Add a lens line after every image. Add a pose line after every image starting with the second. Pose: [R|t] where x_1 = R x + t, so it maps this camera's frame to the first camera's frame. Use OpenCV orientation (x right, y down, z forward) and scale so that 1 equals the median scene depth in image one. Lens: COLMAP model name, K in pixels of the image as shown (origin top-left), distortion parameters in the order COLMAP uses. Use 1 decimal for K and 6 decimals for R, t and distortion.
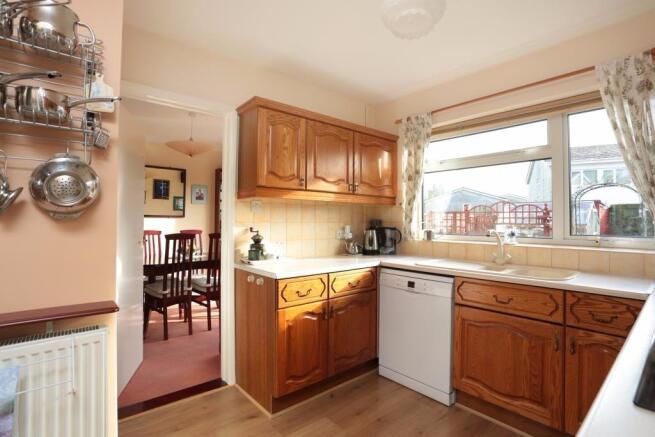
lens RADIAL K [[329.0, 0, 320.6], [0, 329.0, 215.4], [0, 0, 1]] dist [-0.002711, 0.001170]
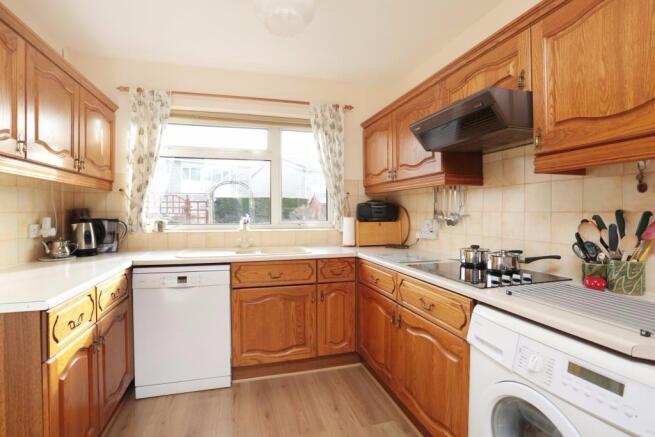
lens RADIAL K [[329.0, 0, 320.6], [0, 329.0, 215.4], [0, 0, 1]] dist [-0.002711, 0.001170]
pose [[0.443621, -0.015884, 0.896074, -0.331687], [-0.012104, 0.999646, 0.023713, 0.004238], [-0.896133, -0.021365, 0.443272, 0.230840]]
